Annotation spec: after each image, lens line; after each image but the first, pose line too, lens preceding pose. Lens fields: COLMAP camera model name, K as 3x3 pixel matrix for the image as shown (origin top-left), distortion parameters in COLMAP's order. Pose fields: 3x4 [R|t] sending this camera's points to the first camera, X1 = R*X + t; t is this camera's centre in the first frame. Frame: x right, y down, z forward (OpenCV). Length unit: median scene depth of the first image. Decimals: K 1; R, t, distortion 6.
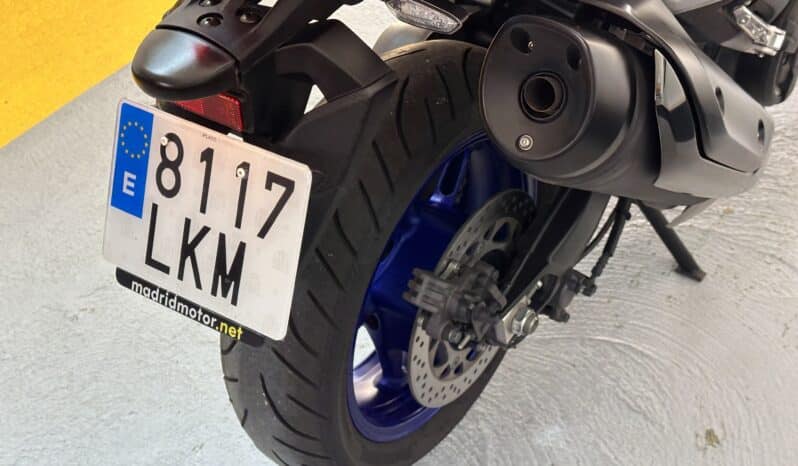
lens RADIAL K [[1130.4, 0, 401.2], [0, 1130.4, 238.5], [0, 0, 1]] dist [0.117612, 0.000000]
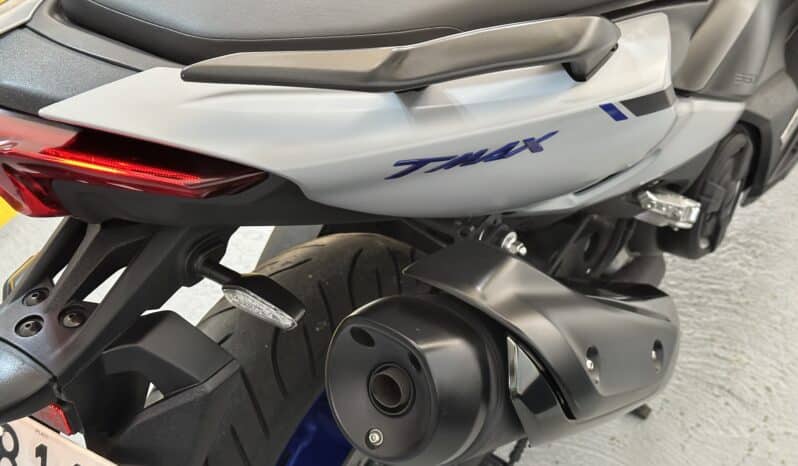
lens RADIAL K [[1130.4, 0, 392.0], [0, 1130.4, 227.8], [0, 0, 1]] dist [0.117612, 0.000000]
pose [[0.999024, -0.034717, -0.027315, 0.141317], [0.034960, 0.999353, 0.008477, -0.241142], [0.027003, -0.009424, 0.999591, 0.062004]]
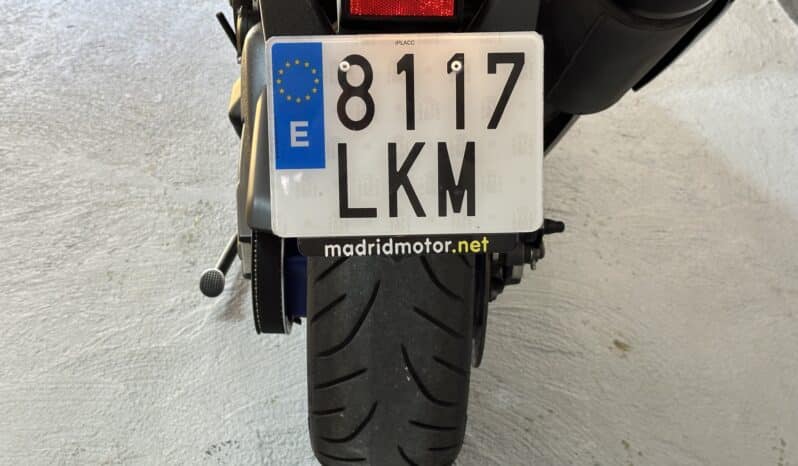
lens RADIAL K [[1130.4, 0, 400.3], [0, 1130.4, 231.7], [0, 0, 1]] dist [0.117612, 0.000000]
pose [[0.807090, -0.264532, 0.527852, -0.656978], [0.349669, 0.934524, -0.066311, 0.107285], [-0.475749, 0.238092, 0.846744, 0.243018]]
